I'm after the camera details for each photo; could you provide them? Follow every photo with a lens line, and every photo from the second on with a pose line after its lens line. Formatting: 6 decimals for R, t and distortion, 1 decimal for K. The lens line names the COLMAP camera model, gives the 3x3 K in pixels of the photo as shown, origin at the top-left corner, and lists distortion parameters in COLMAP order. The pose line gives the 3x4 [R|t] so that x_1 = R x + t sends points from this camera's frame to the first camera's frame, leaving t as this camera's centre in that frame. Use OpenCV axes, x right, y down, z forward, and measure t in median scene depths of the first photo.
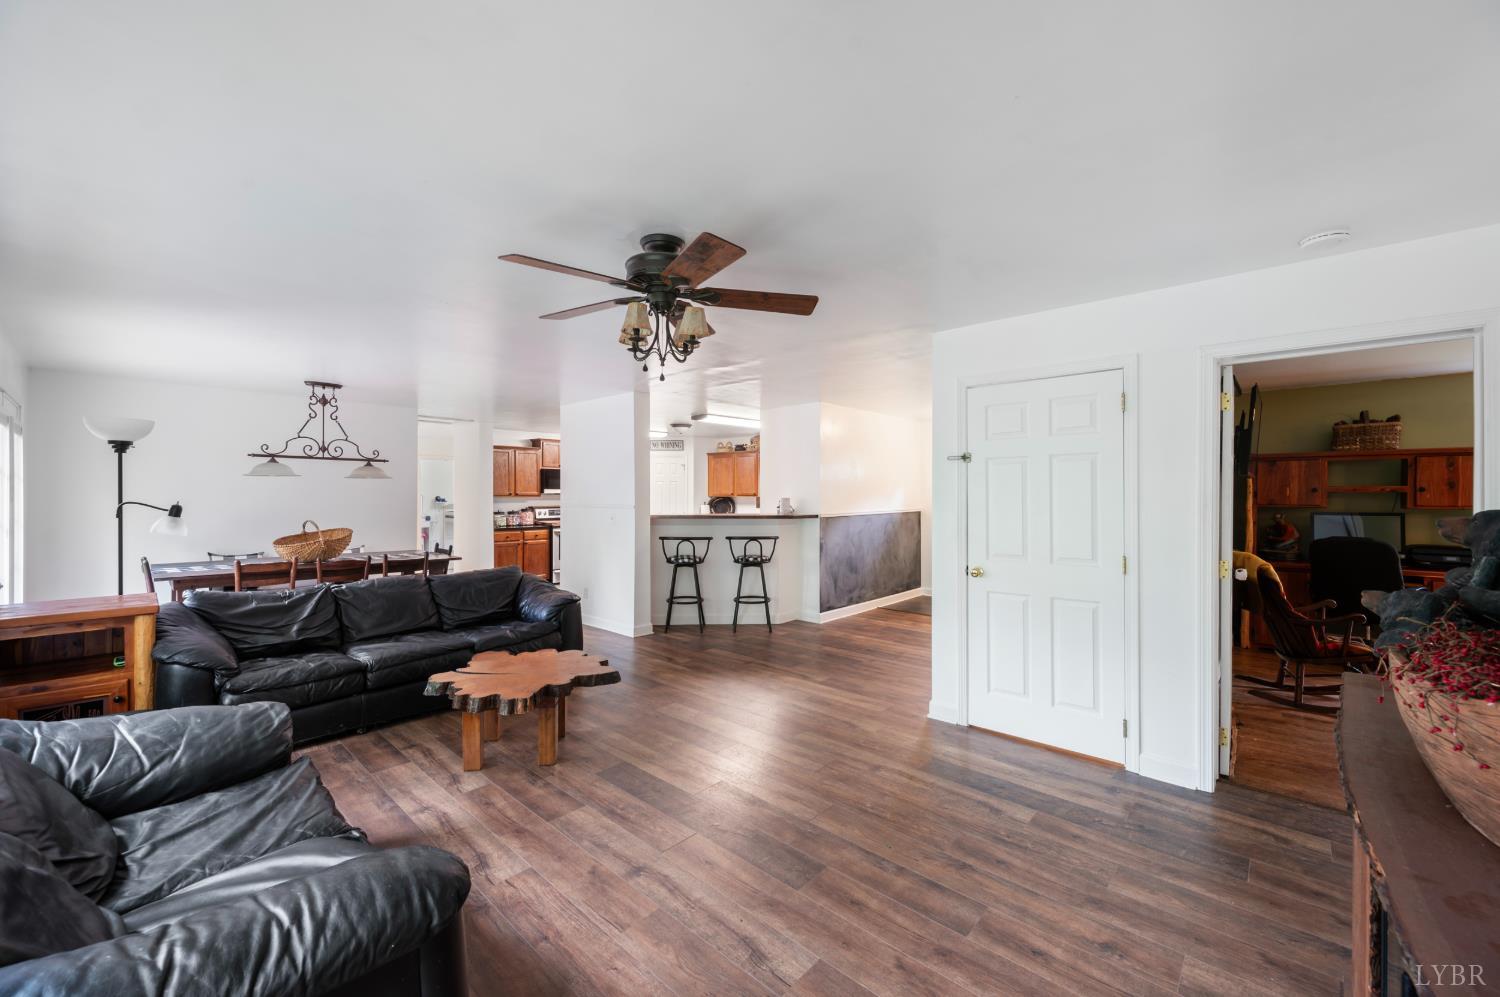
lens RADIAL K [[592.4, 0, 752.6], [0, 592.4, 495.7], [0, 0, 1]] dist [-0.003099, 0.000763]
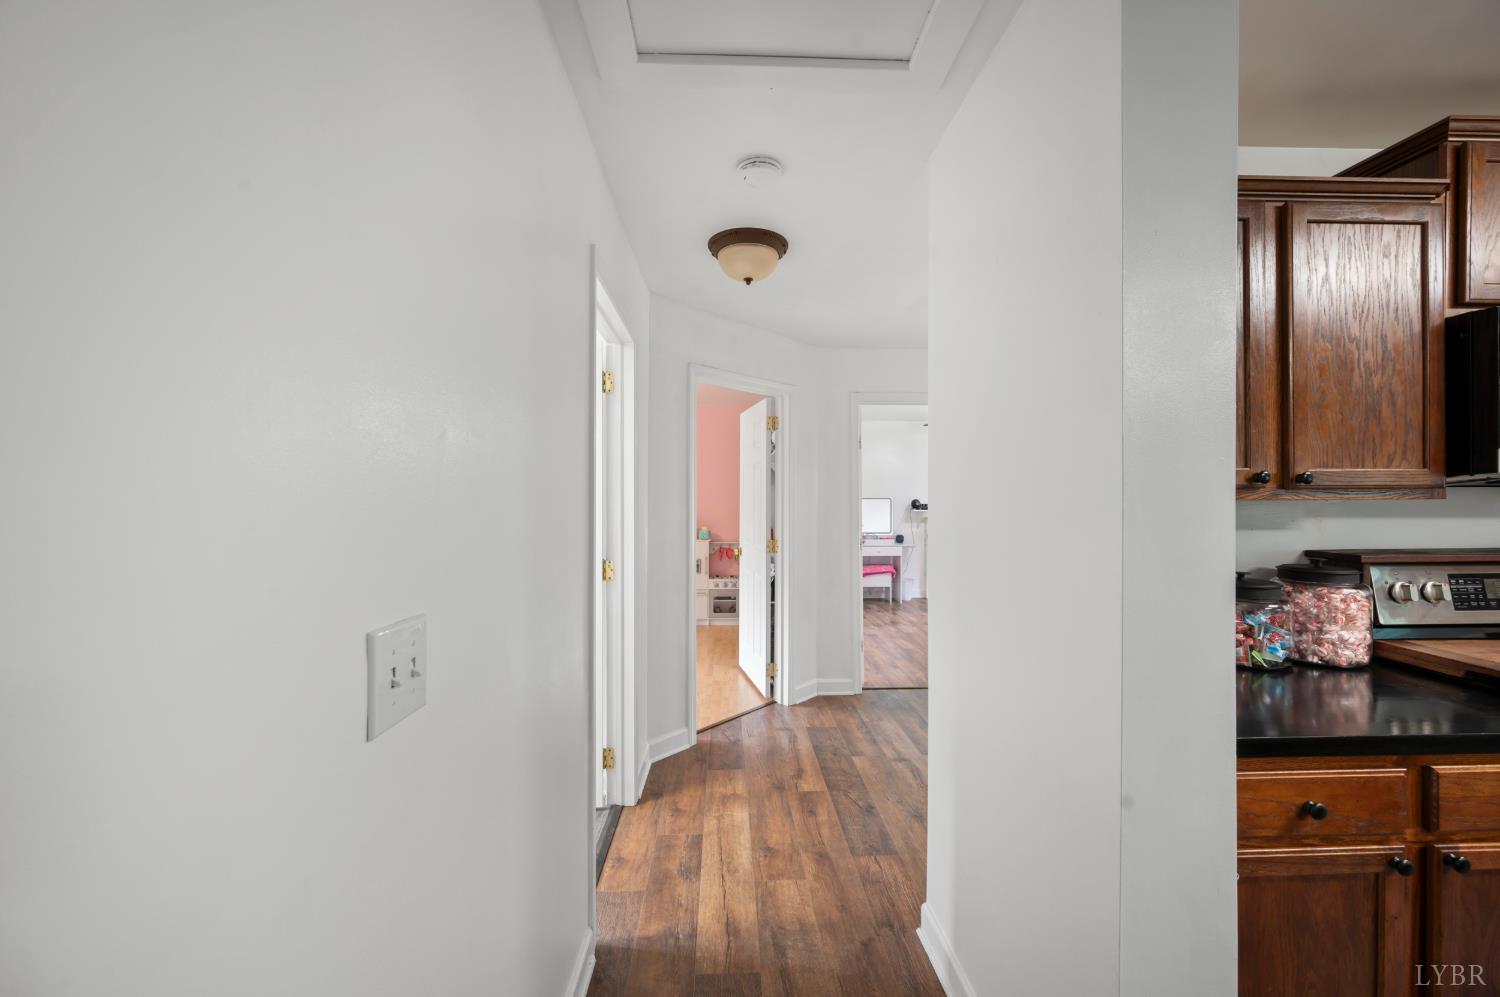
lens RADIAL K [[592.4, 0, 749.0], [0, 592.4, 500.3], [0, 0, 1]] dist [-0.003099, 0.000763]
pose [[0.700085, 0.001644, -0.714058, -0.406163], [-0.000870, 0.999999, 0.001449, 0.002479], [0.714059, -0.000393, 0.700085, 0.821332]]
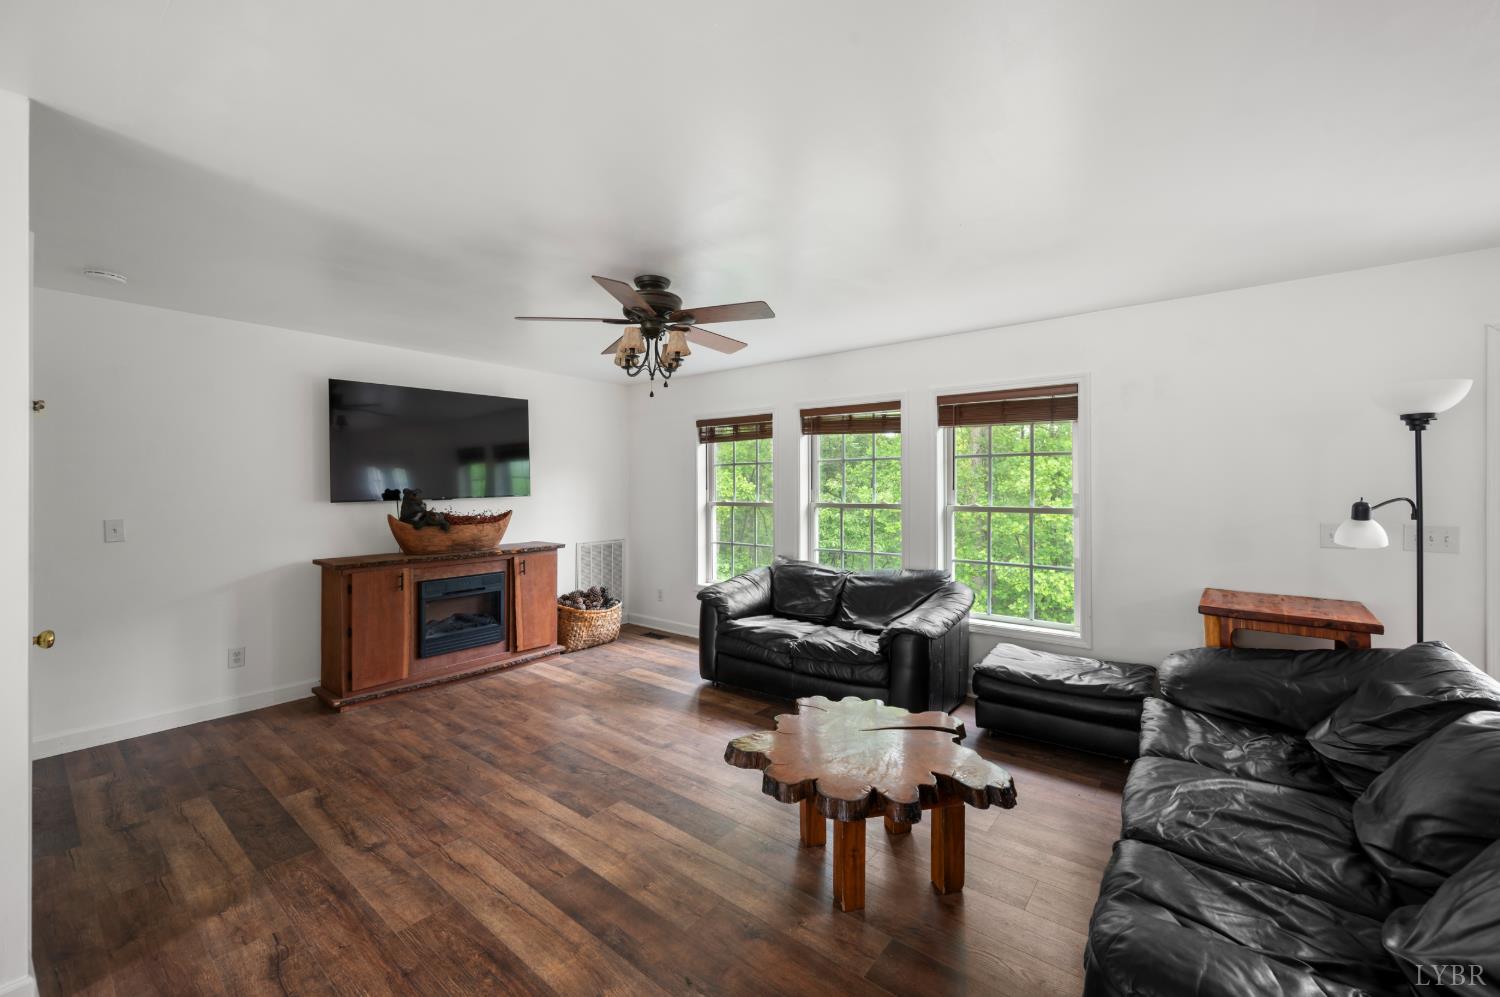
lens RADIAL K [[592.4, 0, 750.6], [0, 592.4, 489.4], [0, 0, 1]] dist [-0.003099, 0.000763]
pose [[-0.997702, -0.002771, -0.067699, -0.075756], [-0.002993, 0.999990, 0.003176, 0.000170], [0.067690, 0.003371, -0.997701, 0.623039]]
